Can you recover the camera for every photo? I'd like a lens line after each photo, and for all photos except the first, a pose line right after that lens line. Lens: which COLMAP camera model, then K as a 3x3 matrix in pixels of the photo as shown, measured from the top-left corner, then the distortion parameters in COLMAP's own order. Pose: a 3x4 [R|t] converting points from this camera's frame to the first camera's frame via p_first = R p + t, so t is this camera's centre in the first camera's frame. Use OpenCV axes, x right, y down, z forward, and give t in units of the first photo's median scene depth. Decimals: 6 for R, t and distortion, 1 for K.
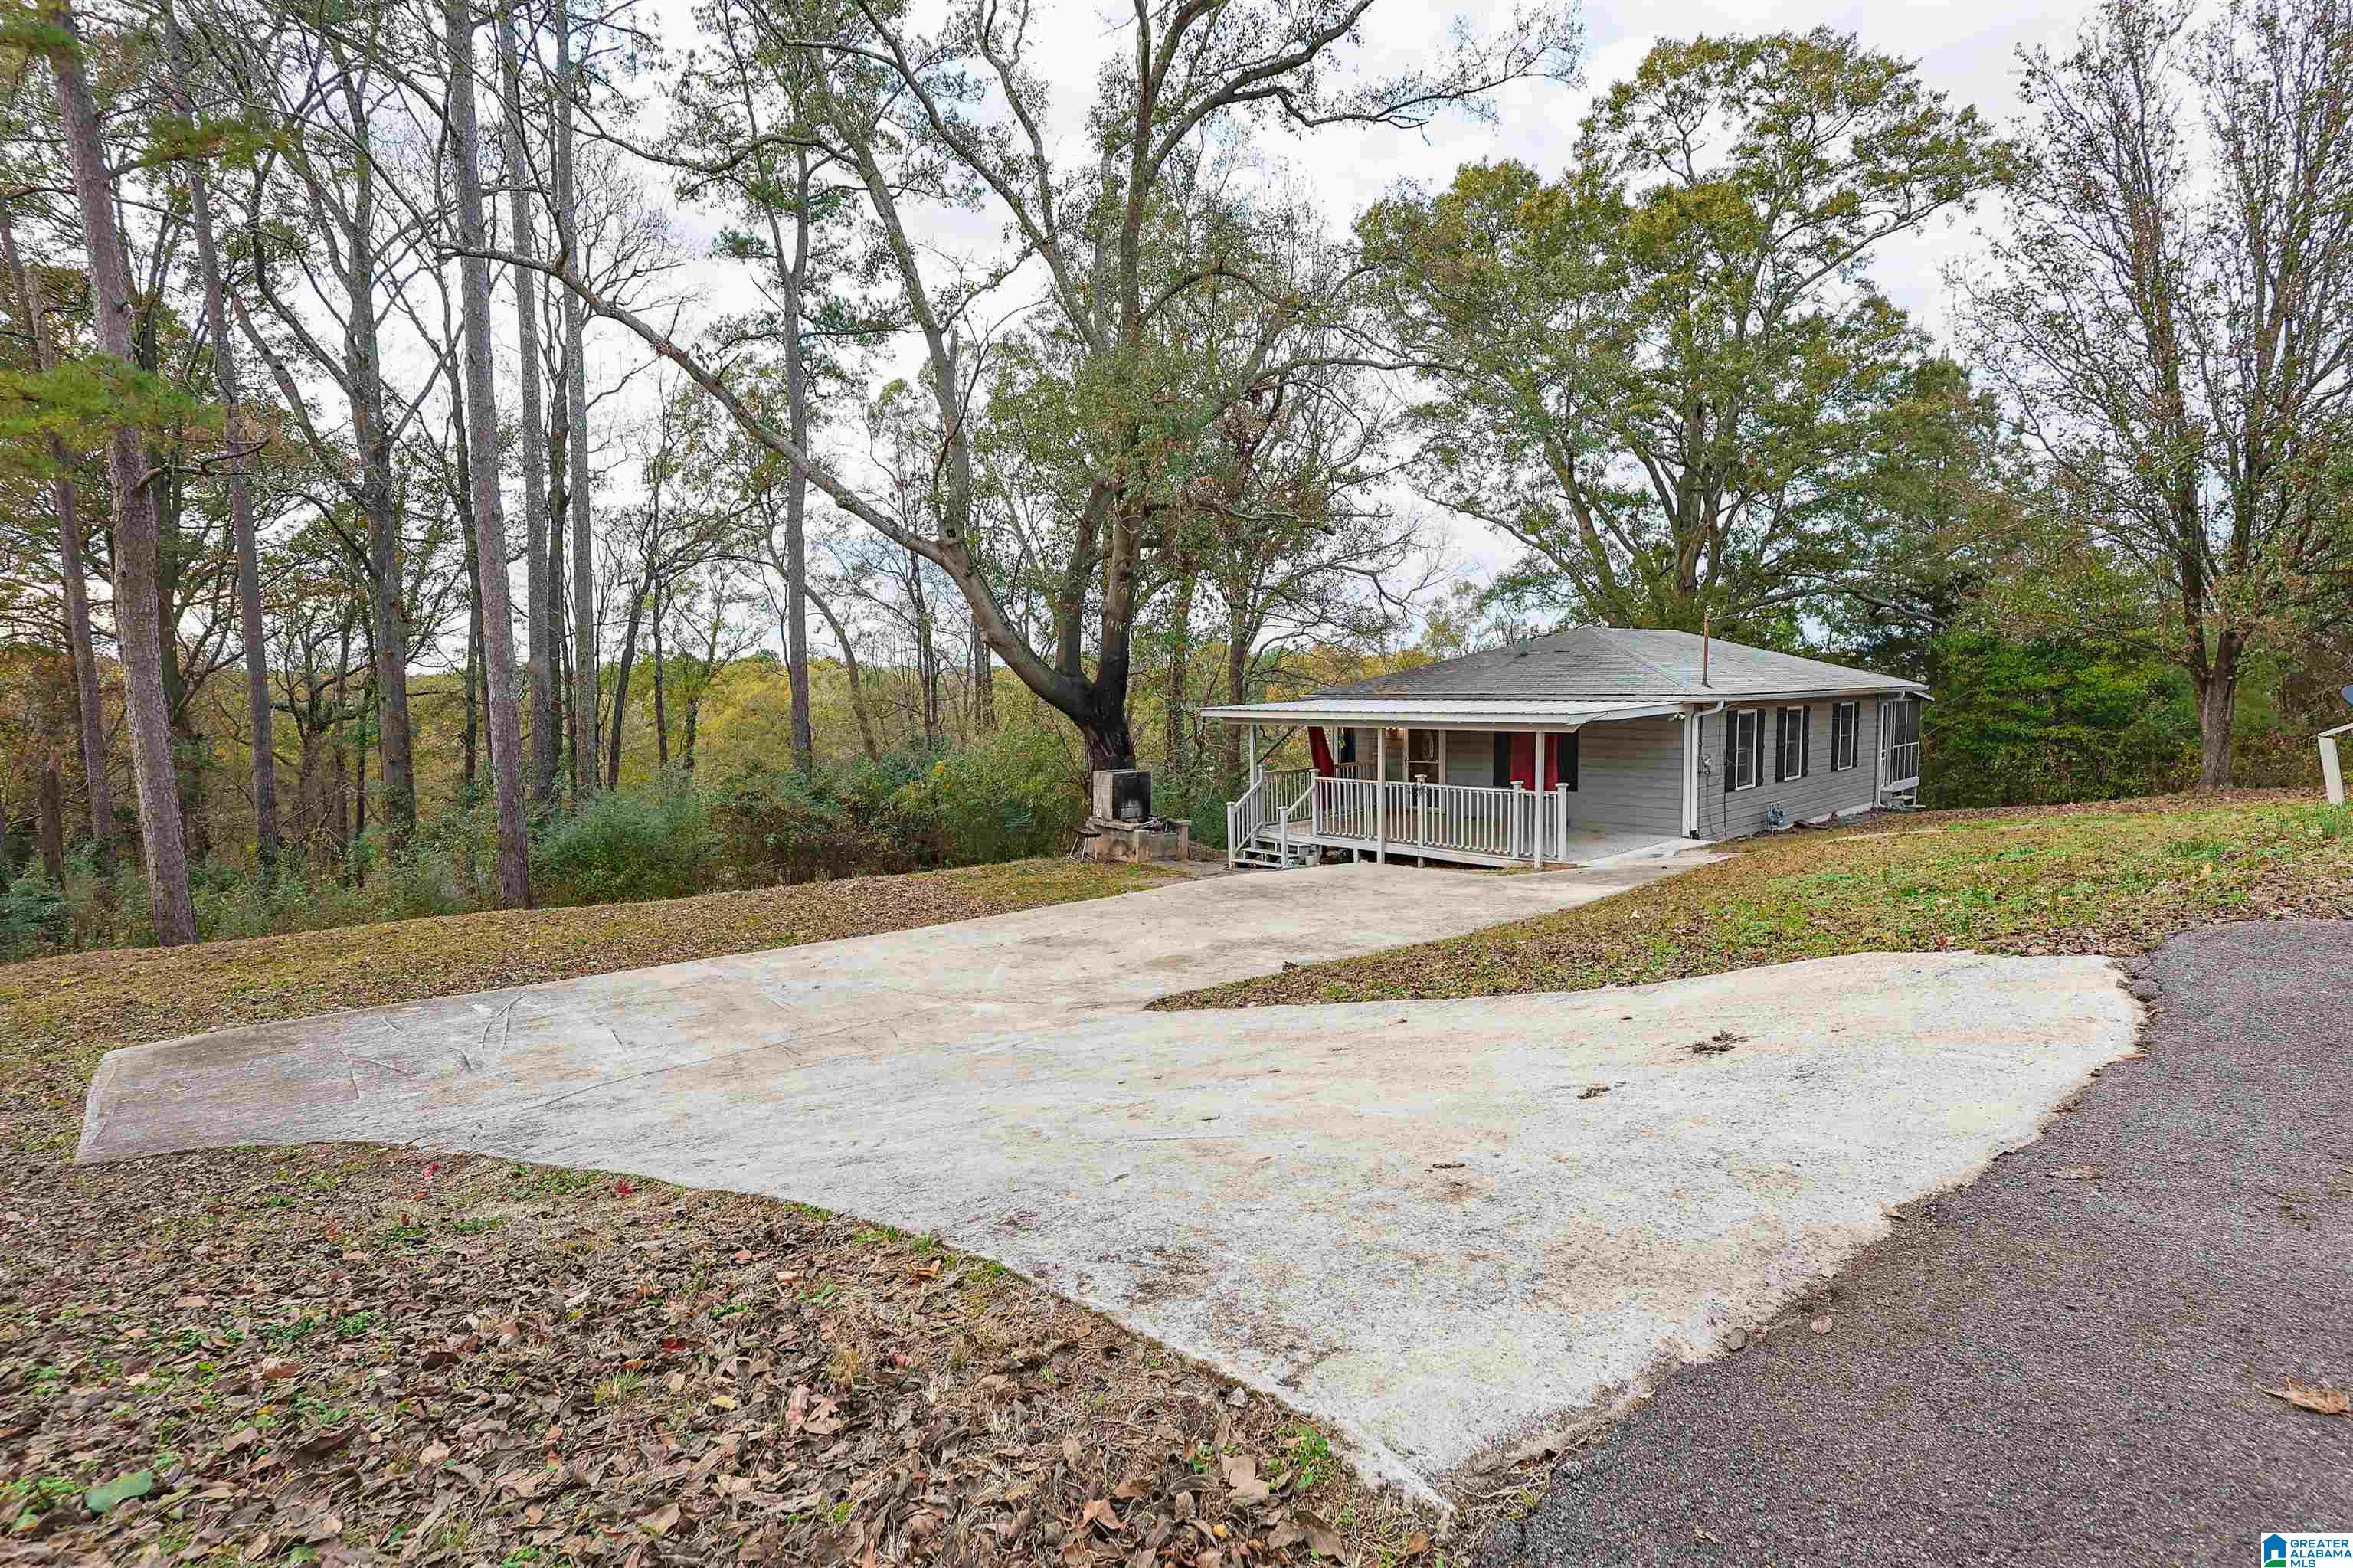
lens RADIAL K [[1086.2, 0, 1219.7], [0, 1086.2, 775.2], [0, 0, 1]] dist [0.001926, 0.000224]
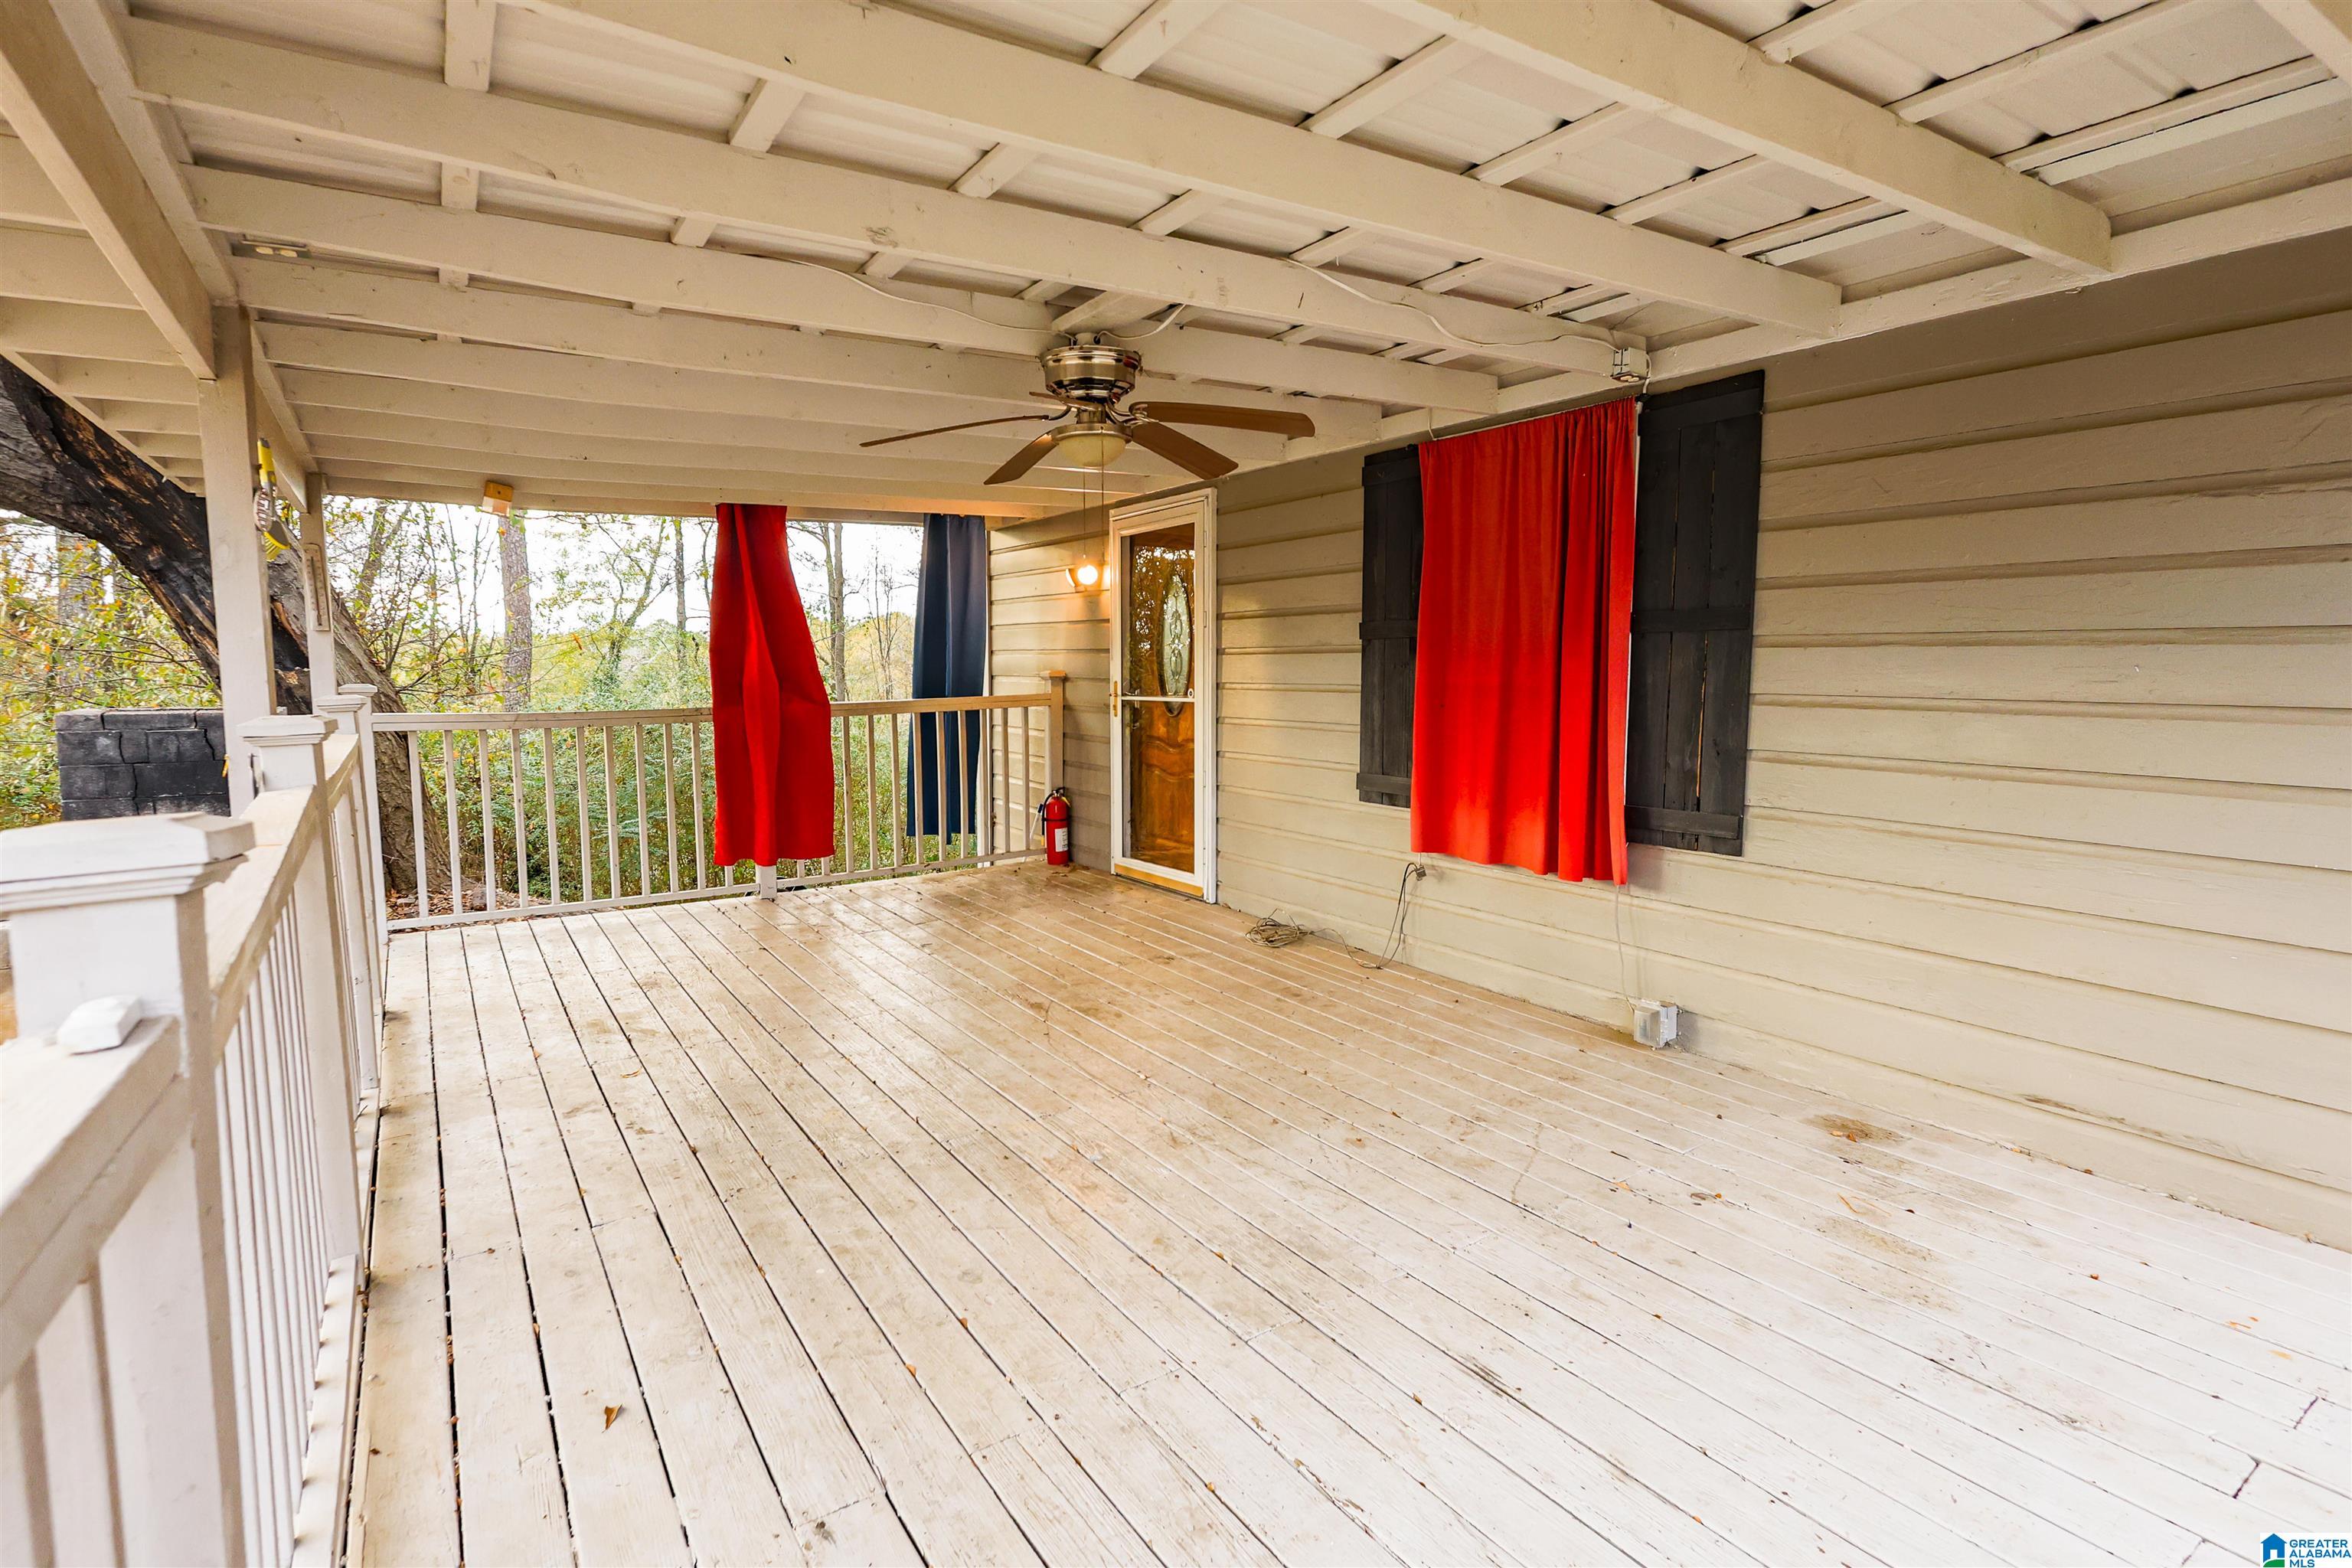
lens RADIAL K [[1166.6, 0, 1180.6], [0, 1166.6, 778.6], [0, 0, 1]] dist [-0.000728, 0.000362]
pose [[0.981020, 0.028579, -0.191790, 0.222075], [-0.025101, 0.999474, 0.020538, 0.001211], [0.192276, -0.015334, 0.981221, 0.639151]]
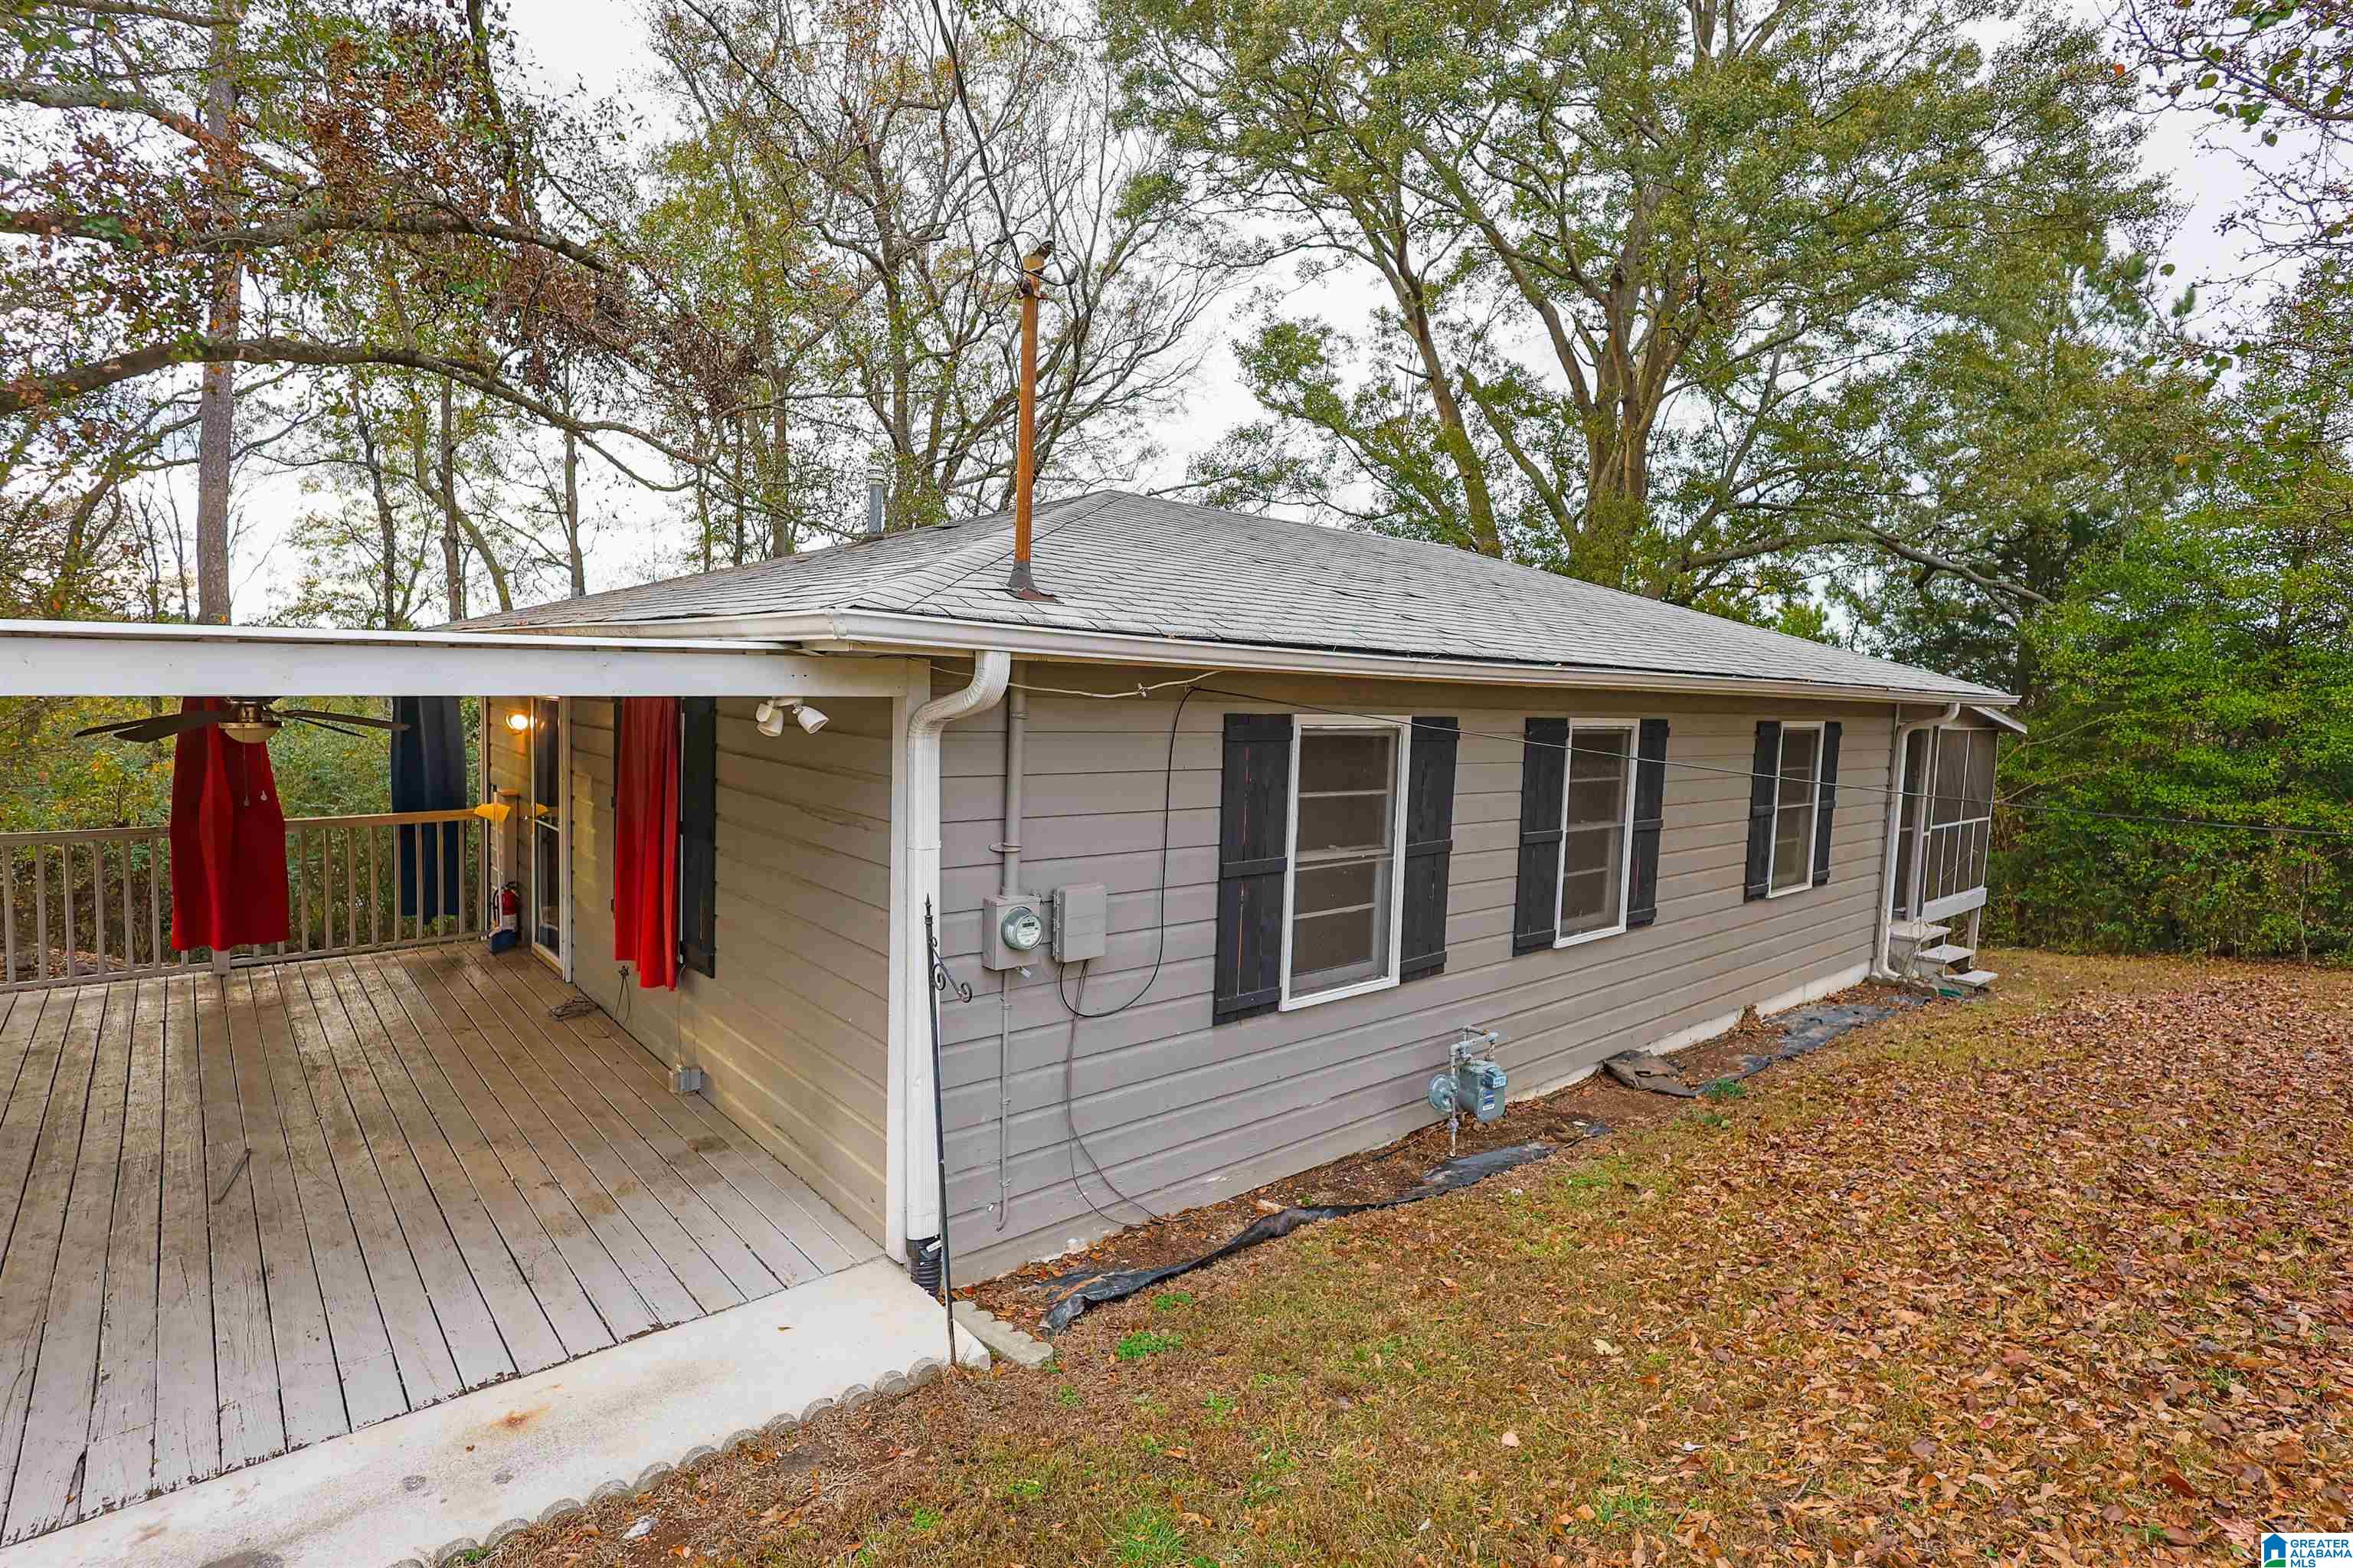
lens RADIAL K [[1137.7, 0, 1176.5], [0, 1137.7, 784.0], [0, 0, 1]] dist [-0.001047, -0.000583]
pose [[0.997396, 0.053044, -0.048869, 0.363321], [-0.053029, 0.998592, 0.001599, -0.032894], [0.048885, 0.000996, 0.998804, 0.566129]]
